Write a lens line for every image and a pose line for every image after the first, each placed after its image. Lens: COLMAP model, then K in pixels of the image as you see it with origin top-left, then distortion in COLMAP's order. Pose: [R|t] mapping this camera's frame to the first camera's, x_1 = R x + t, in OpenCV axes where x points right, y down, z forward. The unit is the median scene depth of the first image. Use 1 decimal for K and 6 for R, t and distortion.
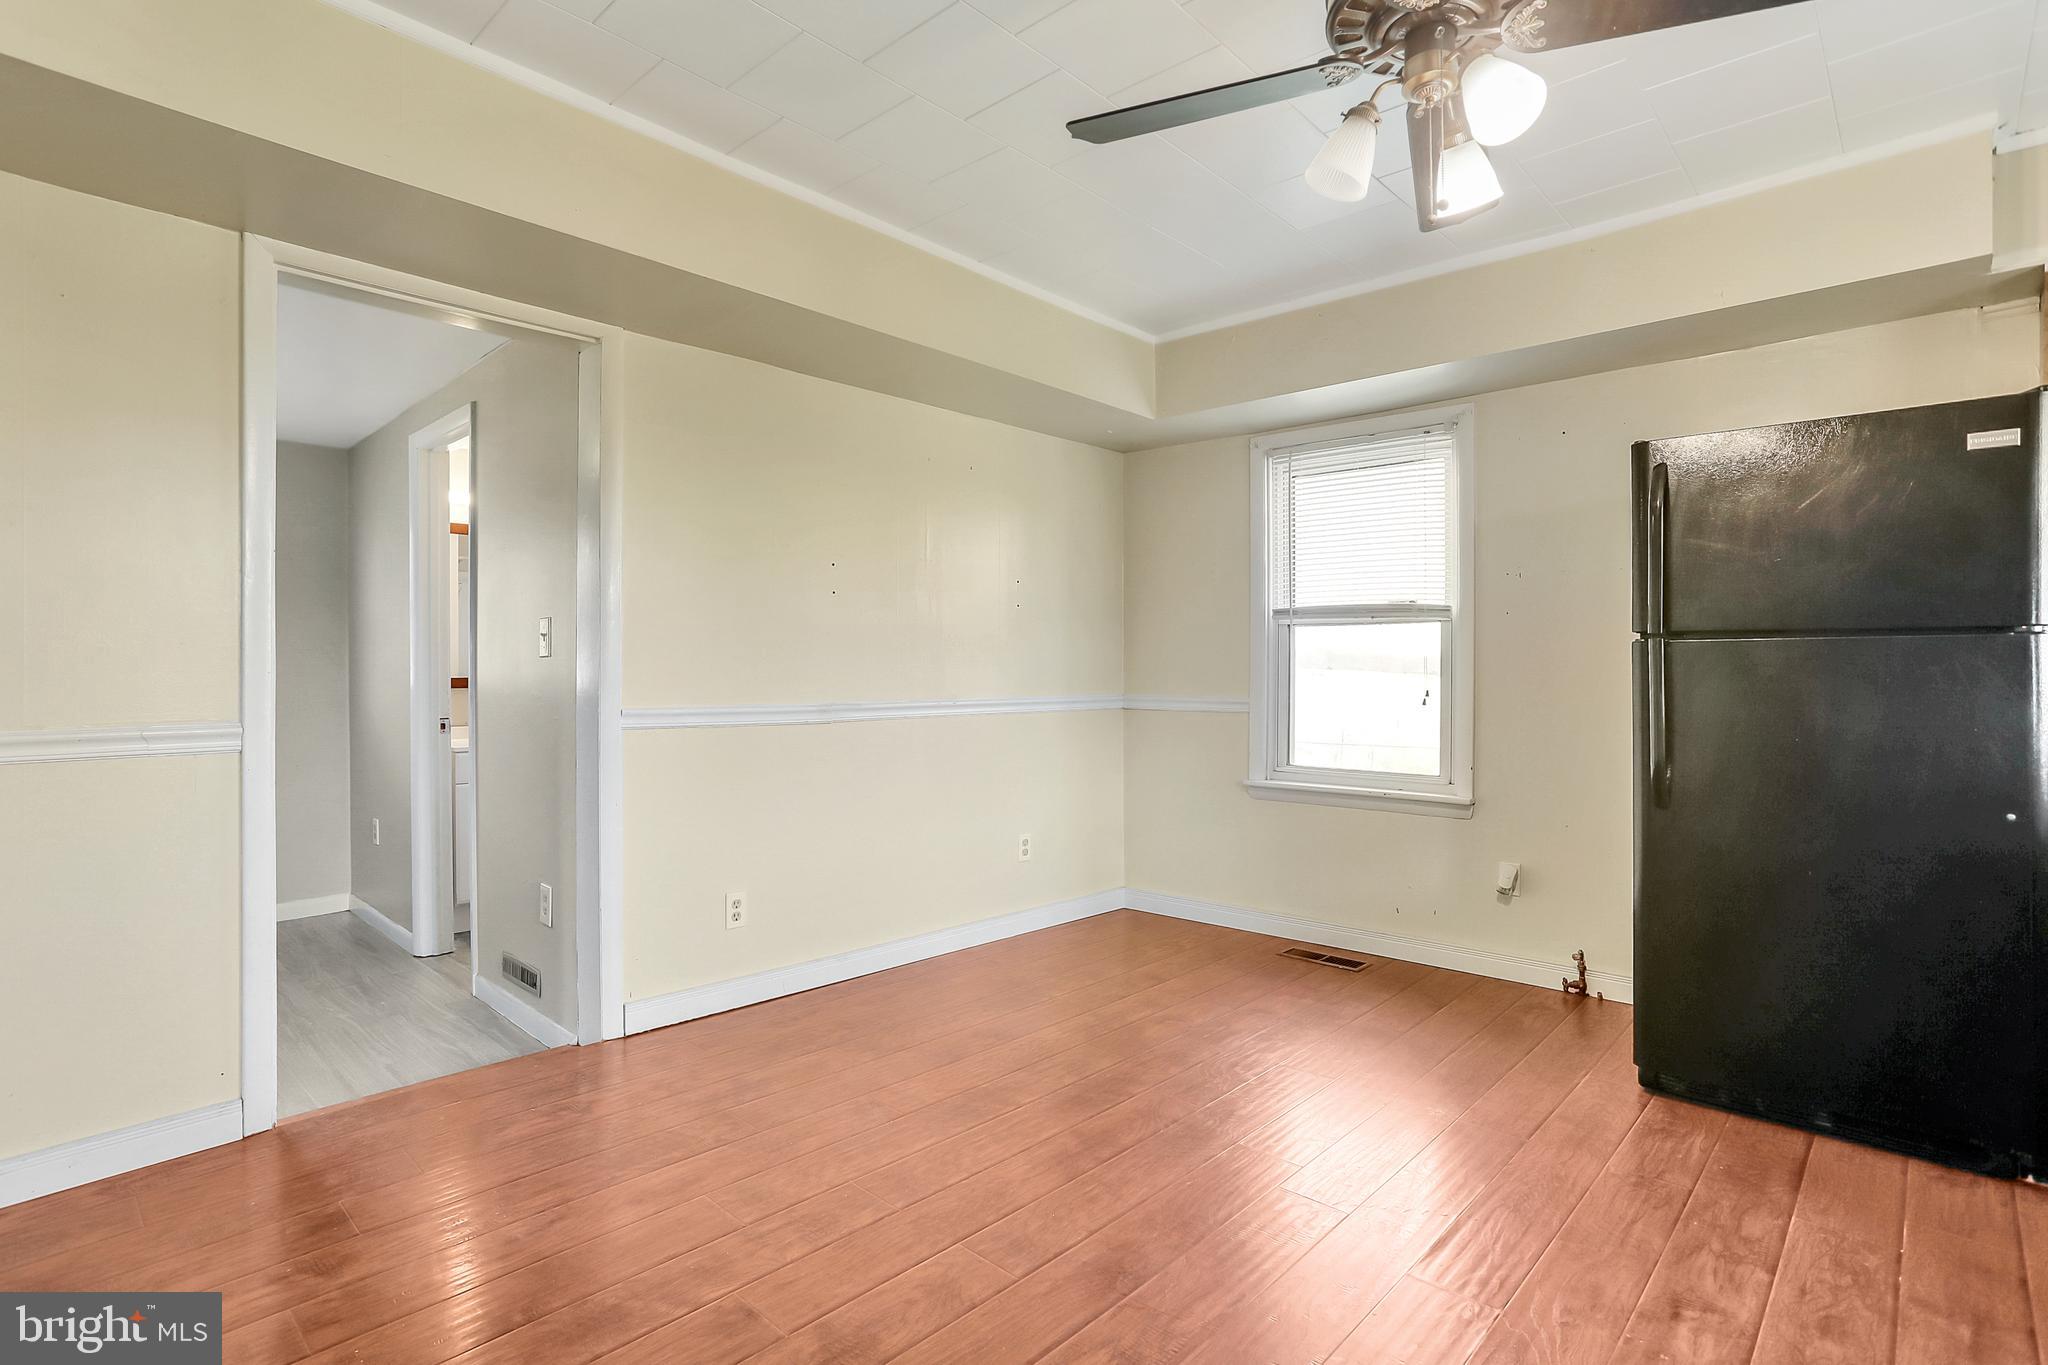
lens RADIAL K [[1006.7, 0, 1006.9], [0, 1006.7, 667.5], [0, 0, 1]] dist [-0.063662, 0.031002]
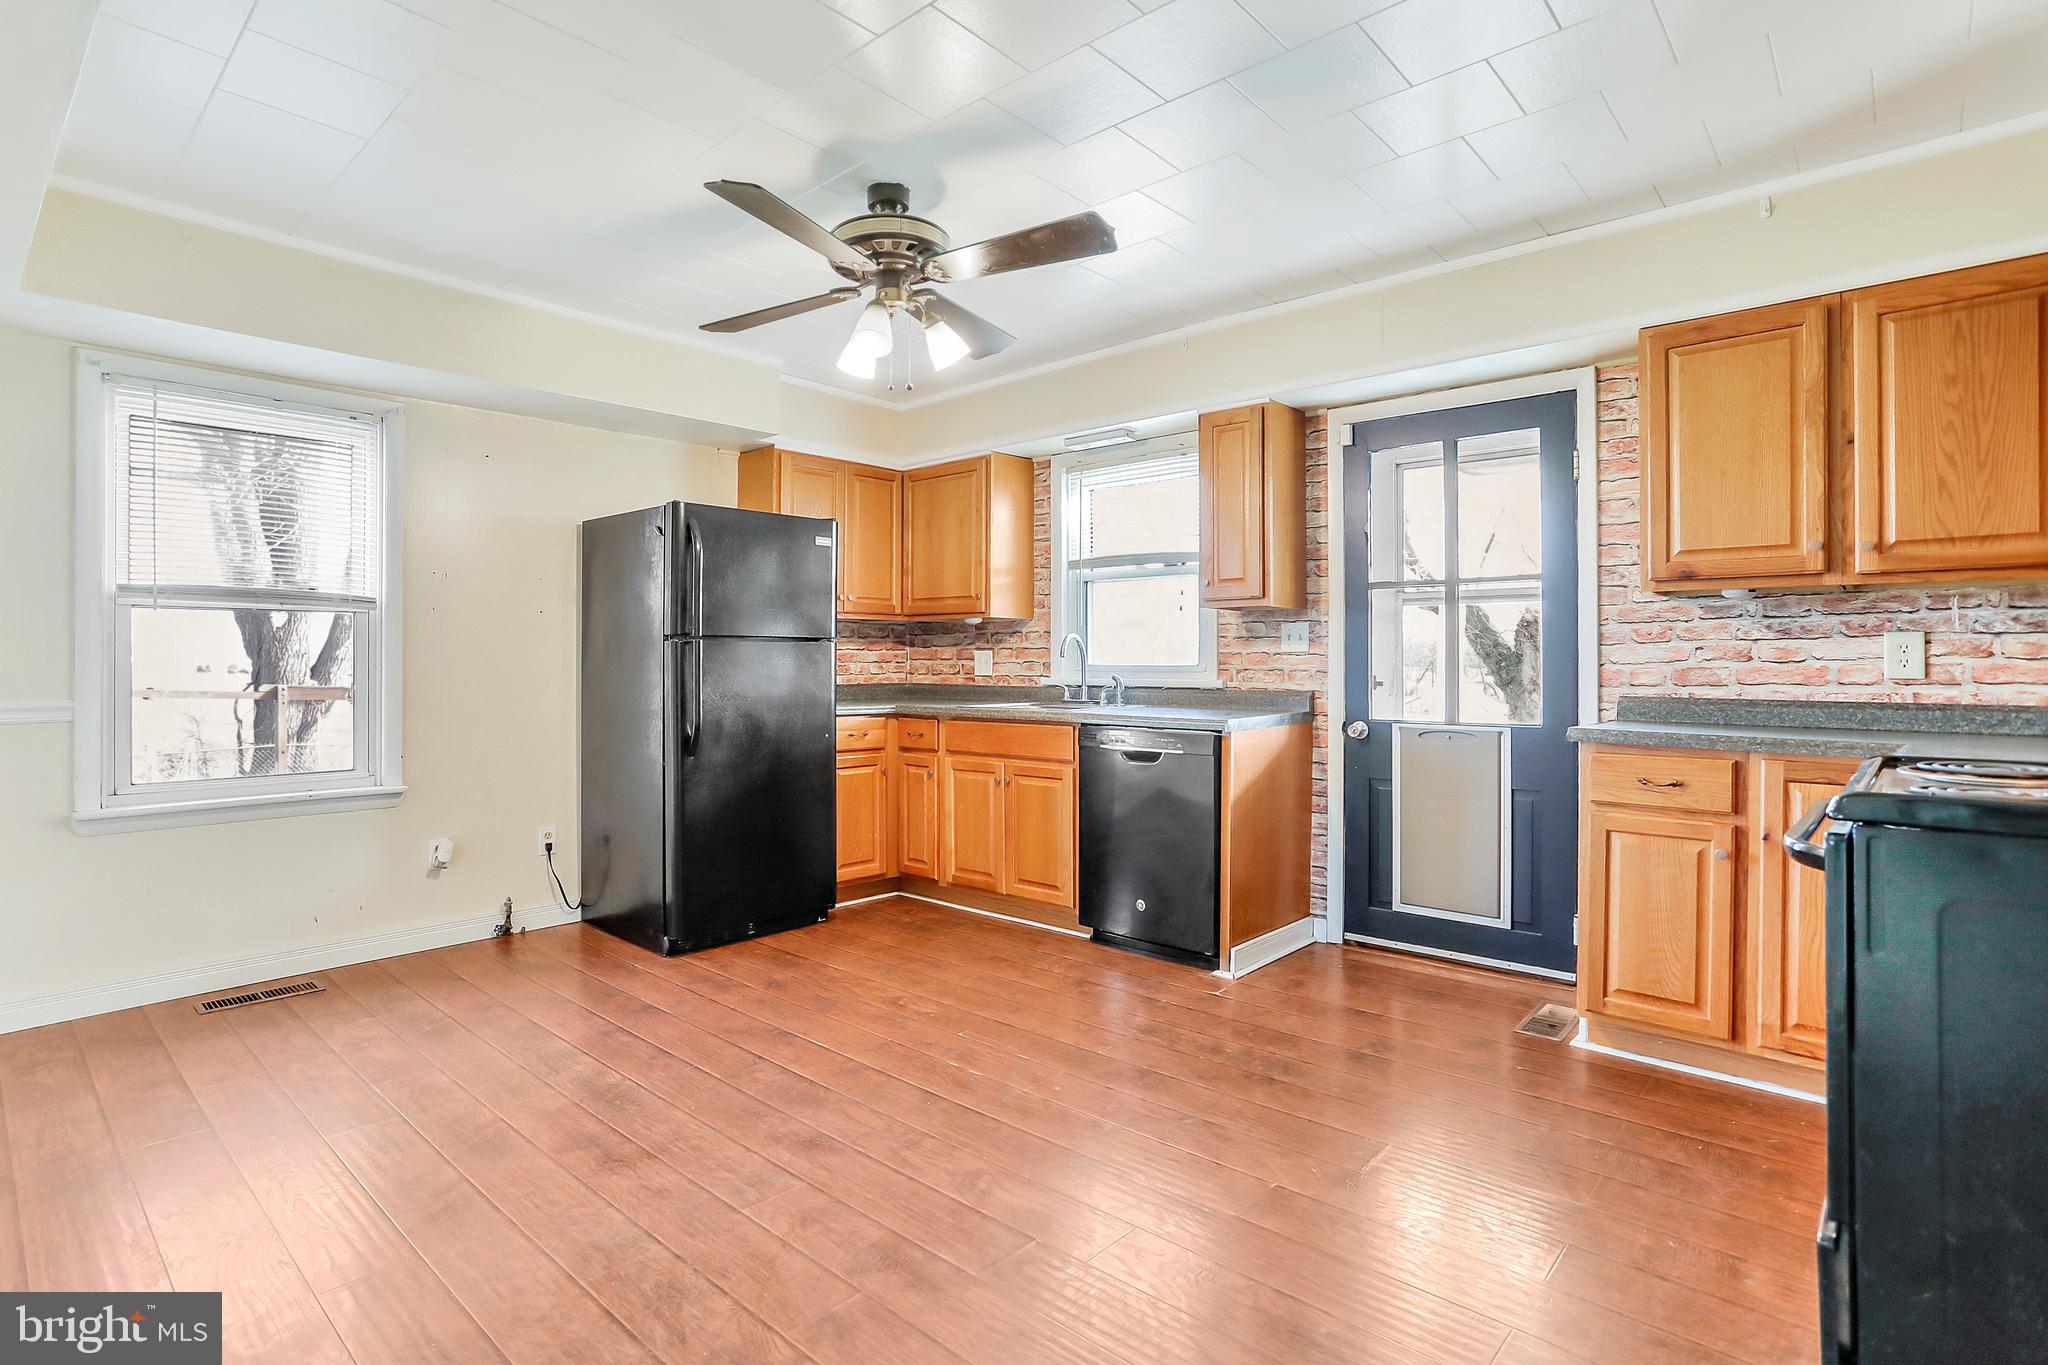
lens RADIAL K [[1017.8, 0, 1002.6], [0, 1017.8, 652.6], [0, 0, 1]] dist [-0.059614, 0.036109]
pose [[-0.022076, 0.005294, 0.999742, -0.716656], [-0.002421, 0.999983, -0.005349, -0.004439], [-0.999753, -0.002539, -0.022063, 0.477838]]
